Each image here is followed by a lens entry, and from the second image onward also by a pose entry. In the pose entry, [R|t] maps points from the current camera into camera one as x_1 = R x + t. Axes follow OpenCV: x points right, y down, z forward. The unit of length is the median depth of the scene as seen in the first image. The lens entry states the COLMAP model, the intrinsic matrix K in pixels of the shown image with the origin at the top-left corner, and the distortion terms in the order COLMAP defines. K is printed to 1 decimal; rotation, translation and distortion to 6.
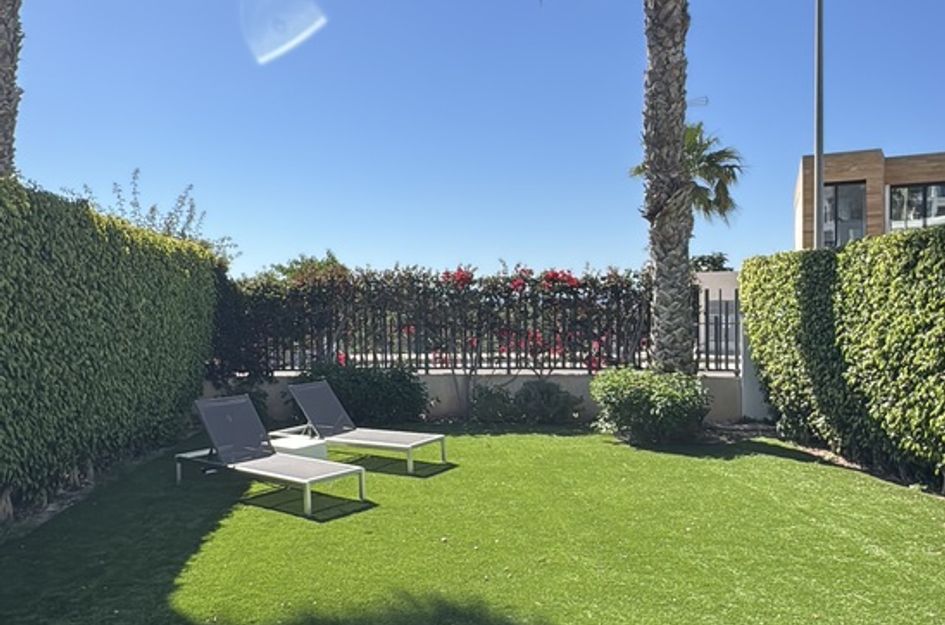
lens RADIAL K [[770.2, 0, 466.5], [0, 770.2, 311.8], [0, 0, 1]] dist [-0.005739, 0.003469]
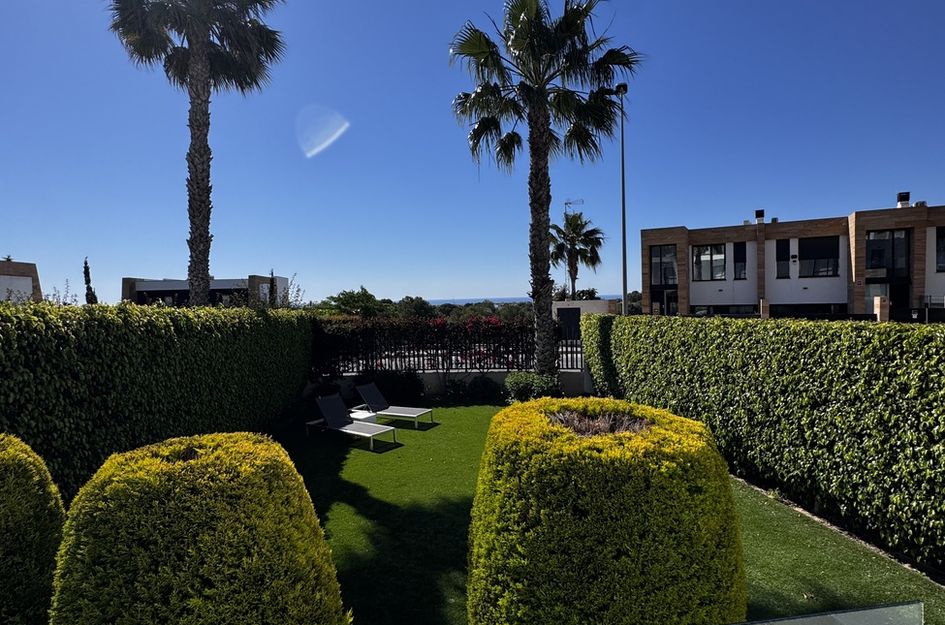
lens RADIAL K [[503.5, 0, 468.7], [0, 503.5, 310.5], [0, 0, 1]] dist [-0.004643, 0.001437]
pose [[0.999076, -0.017260, 0.039365, 0.014730], [0.017167, 0.999849, 0.002698, -0.077427], [-0.039406, -0.002019, 0.999221, -0.261302]]
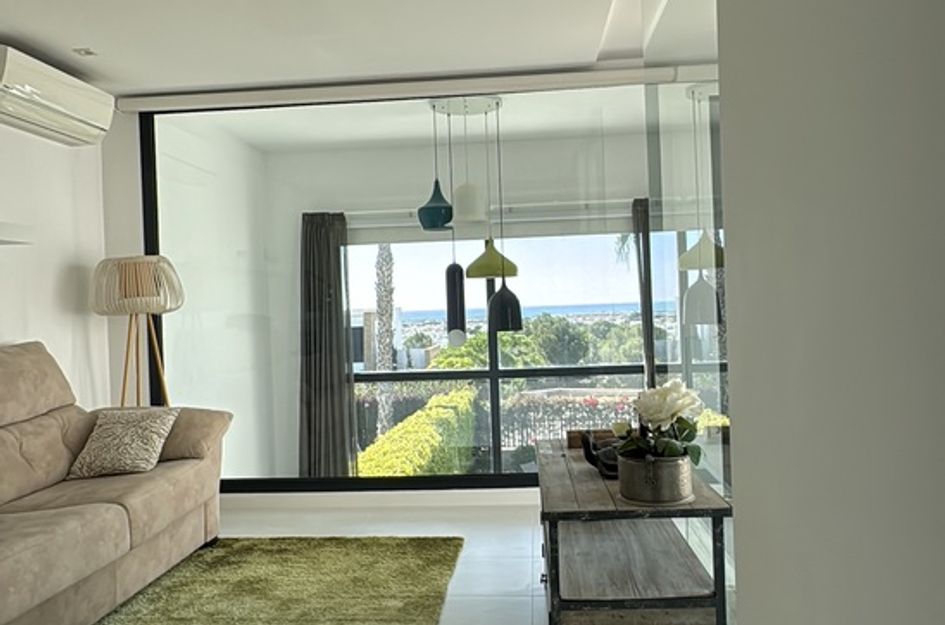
lens RADIAL K [[770.2, 0, 470.7], [0, 770.2, 313.8], [0, 0, 1]] dist [-0.005739, 0.003469]
pose [[0.984634, -0.022015, -0.173237, 0.035260], [0.020370, 0.999729, -0.011269, -0.263875], [0.173439, 0.007567, 0.984816, -1.058558]]
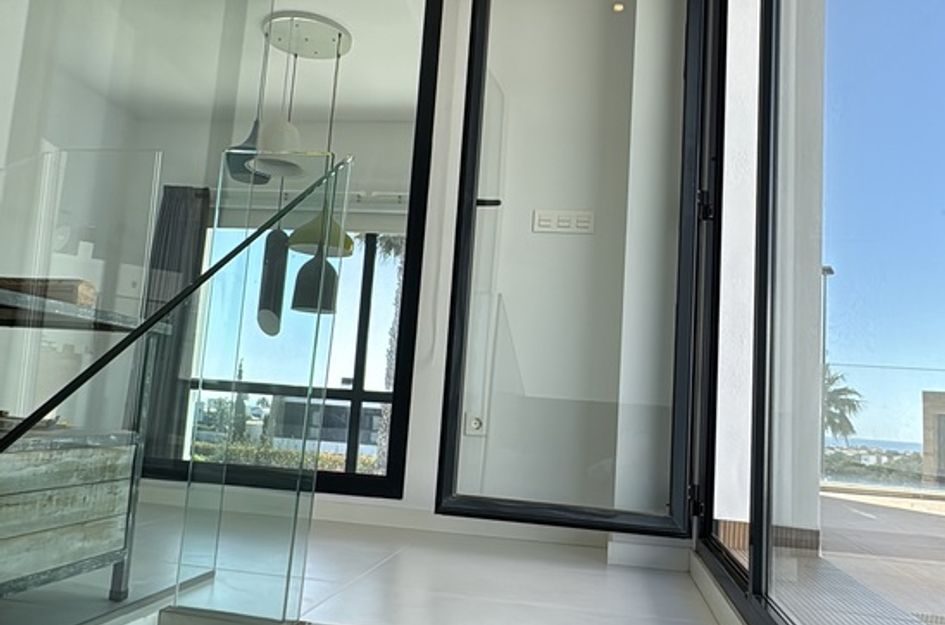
lens RADIAL K [[770.2, 0, 472.5], [0, 770.2, 312.5], [0, 0, 1]] dist [-0.005739, 0.003469]
pose [[0.963101, 0.049029, -0.264637, 0.149171], [-0.089273, 0.985796, -0.142258, -0.210517], [0.253903, 0.160634, 0.953798, -0.912395]]
